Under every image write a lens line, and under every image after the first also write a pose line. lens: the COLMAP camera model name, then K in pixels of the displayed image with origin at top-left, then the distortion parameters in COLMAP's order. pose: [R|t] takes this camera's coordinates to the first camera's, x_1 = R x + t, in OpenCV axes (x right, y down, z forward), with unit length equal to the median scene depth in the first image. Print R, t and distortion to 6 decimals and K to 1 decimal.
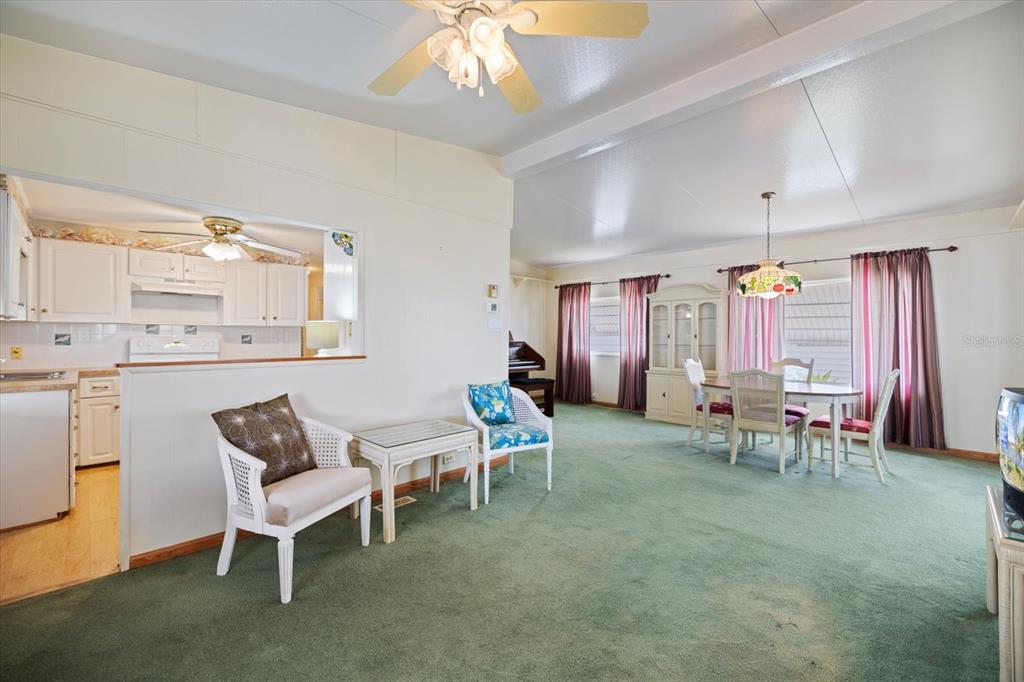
lens RADIAL K [[427.6, 0, 513.9], [0, 427.6, 339.2], [0, 0, 1]] dist [0.000199, 0.000174]
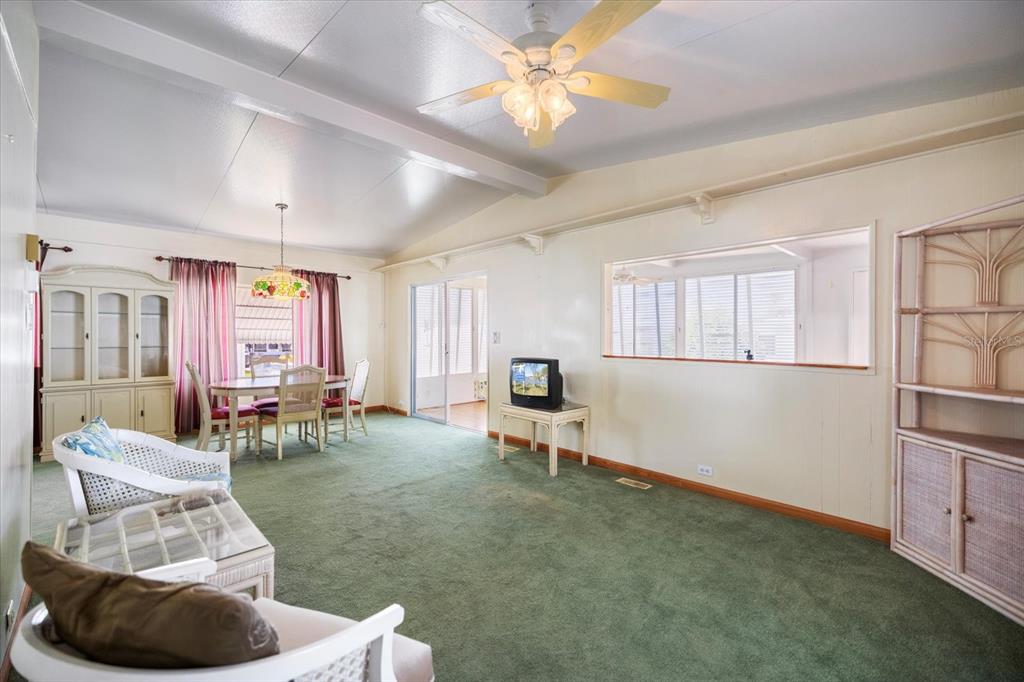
lens RADIAL K [[427.6, 0, 513.9], [0, 427.6, 339.2], [0, 0, 1]] dist [0.000199, 0.000174]
pose [[0.017477, -0.005053, 0.999834, -0.537748], [0.010348, 0.999935, 0.004873, 0.004190], [-0.999794, 0.010262, 0.017528, 0.446526]]
